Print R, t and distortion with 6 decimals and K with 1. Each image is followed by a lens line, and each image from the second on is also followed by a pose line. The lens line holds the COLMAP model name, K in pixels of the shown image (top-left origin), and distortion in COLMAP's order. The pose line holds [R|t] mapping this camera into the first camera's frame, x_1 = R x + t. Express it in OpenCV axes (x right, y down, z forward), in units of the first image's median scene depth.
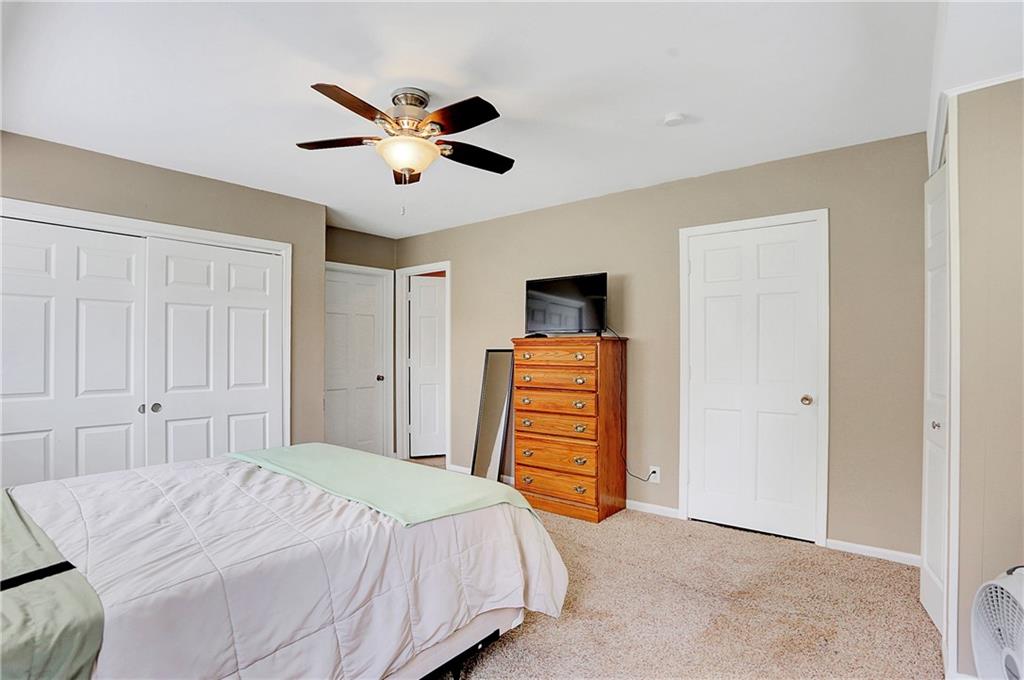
lens RADIAL K [[504.8, 0, 509.6], [0, 504.8, 335.6], [0, 0, 1]] dist [-0.087568, 0.038477]
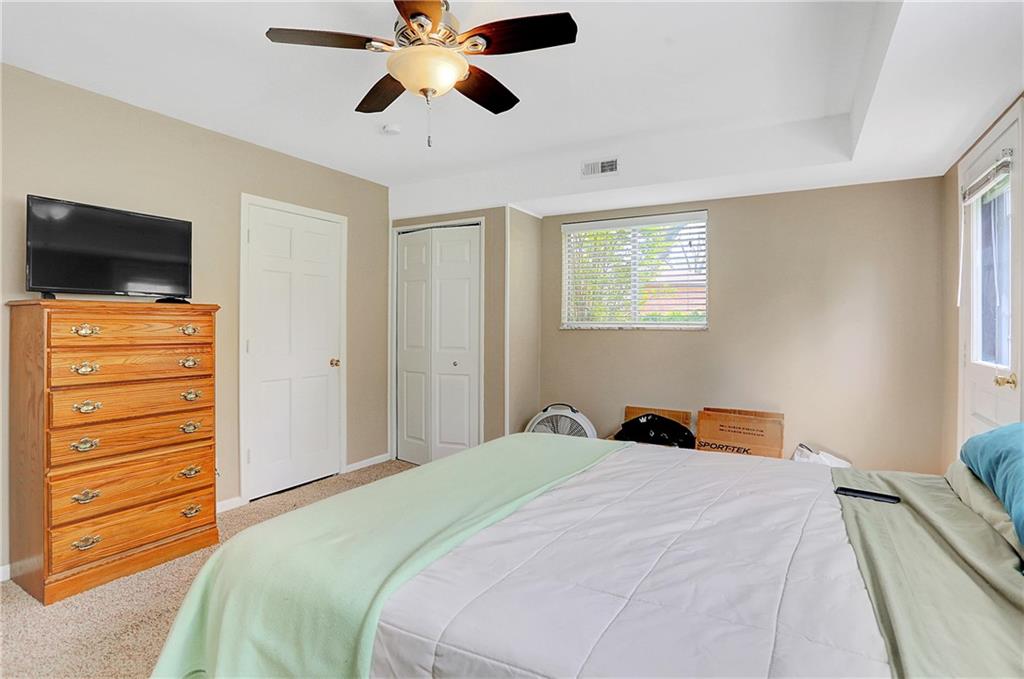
lens RADIAL K [[508.3, 0, 514.2], [0, 508.3, 328.3], [0, 0, 1]] dist [-0.078052, 0.038678]
pose [[-0.165593, 0.000035, 0.986194, -0.792791], [-0.024290, 0.999697, -0.004114, 0.036641], [-0.985895, -0.024635, -0.165542, 0.799467]]
